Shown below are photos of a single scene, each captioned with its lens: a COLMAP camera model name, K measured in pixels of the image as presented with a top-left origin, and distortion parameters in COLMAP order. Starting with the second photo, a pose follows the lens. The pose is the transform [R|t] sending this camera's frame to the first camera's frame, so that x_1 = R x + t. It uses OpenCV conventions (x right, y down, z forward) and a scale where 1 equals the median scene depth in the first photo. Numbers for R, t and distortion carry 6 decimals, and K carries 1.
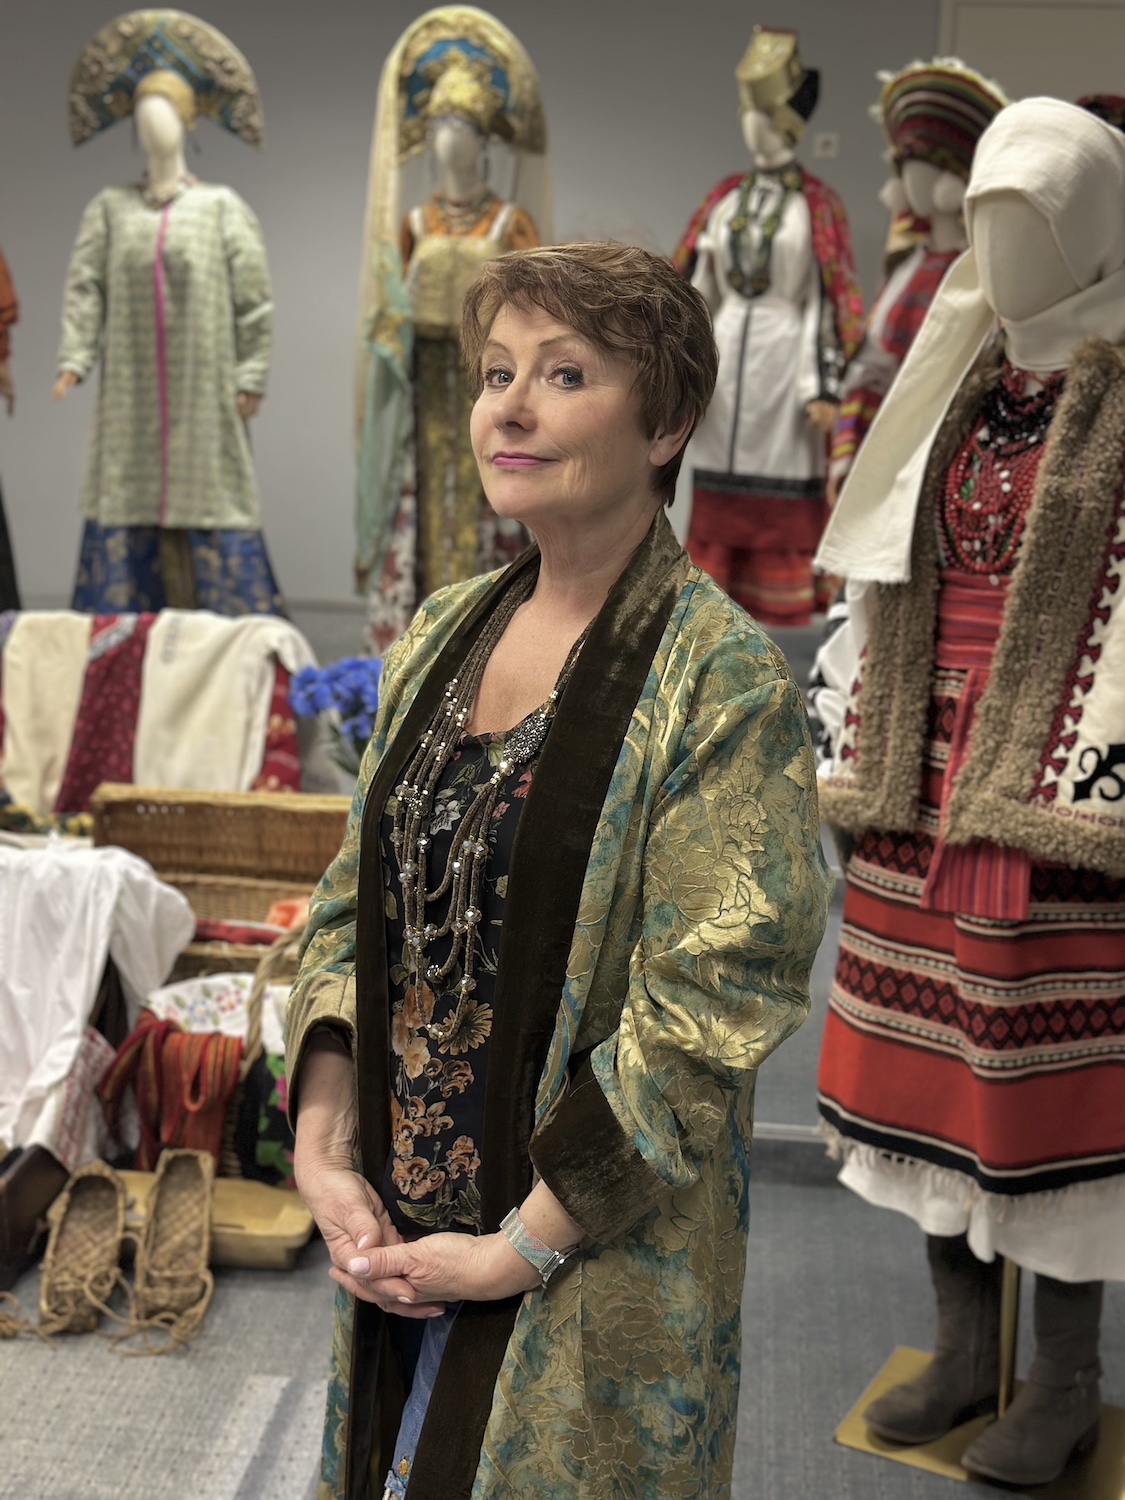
lens RADIAL K [[2156.8, 0, 552.7], [0, 2156.8, 737.5], [0, 0, 1]] dist [0.152712, 0.000000]
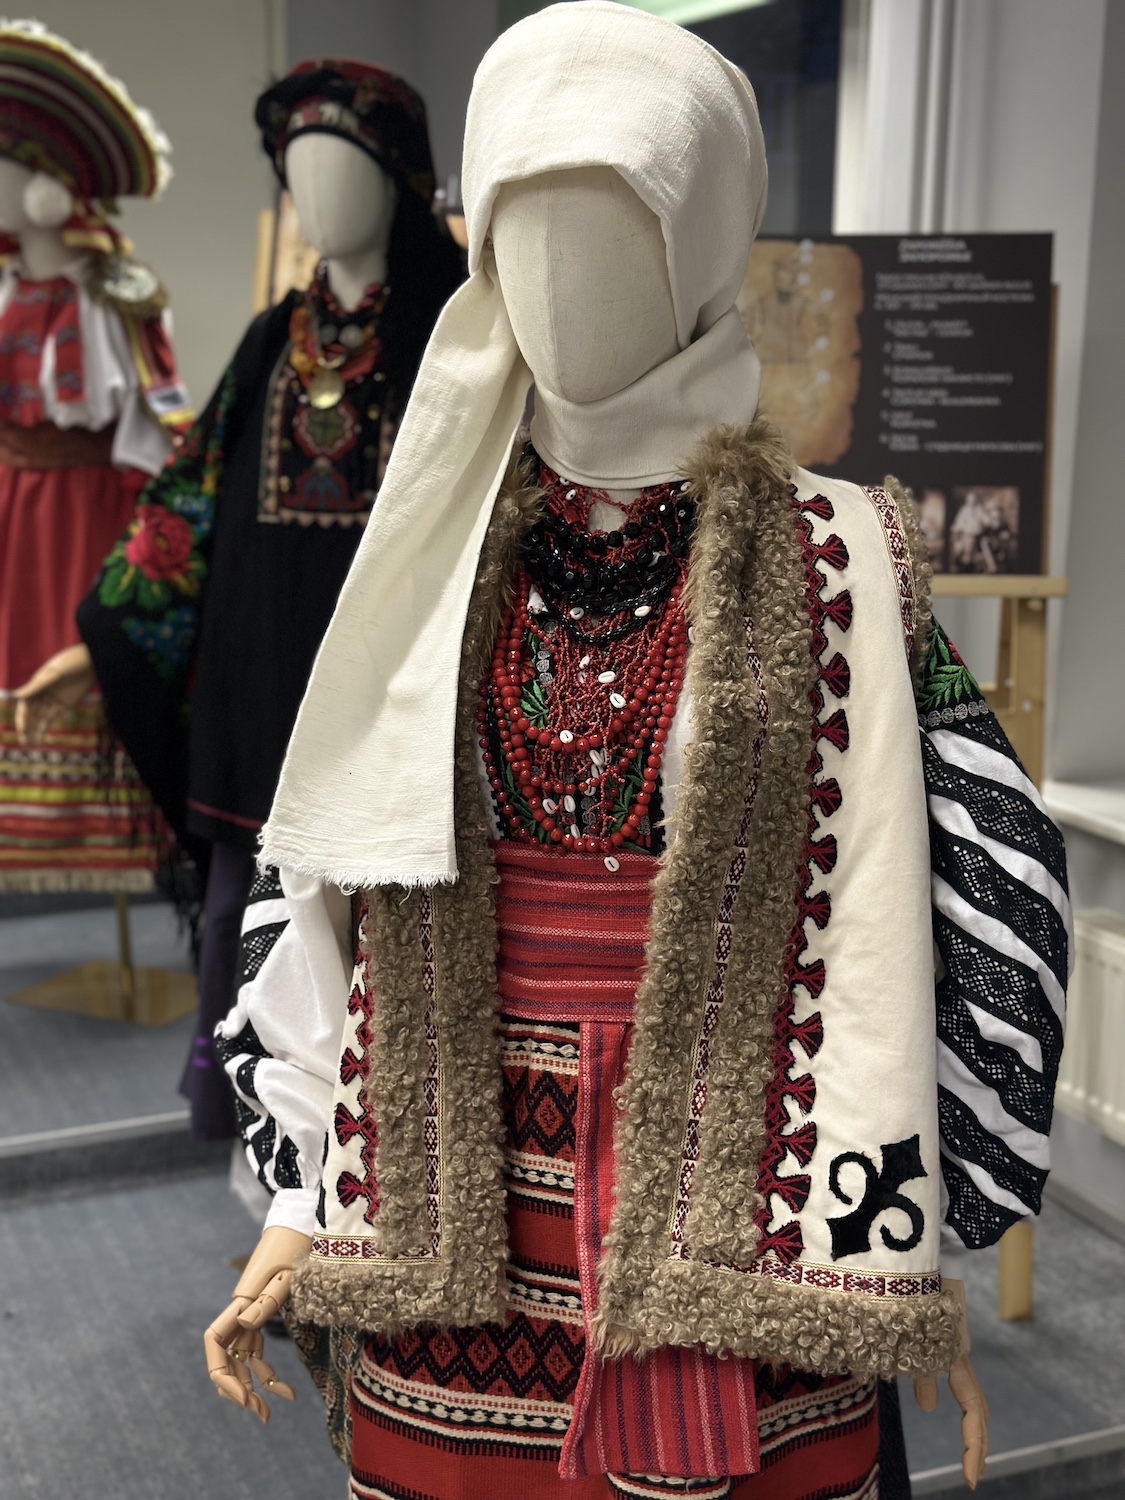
lens RADIAL K [[2156.8, 0, 531.6], [0, 2156.8, 759.8], [0, 0, 1]] dist [0.152712, 0.000000]
pose [[0.881820, -0.123988, 0.454995, -0.064705], [0.125903, 0.991696, 0.026231, -0.116244], [-0.454469, 0.034155, 0.890108, 0.512732]]
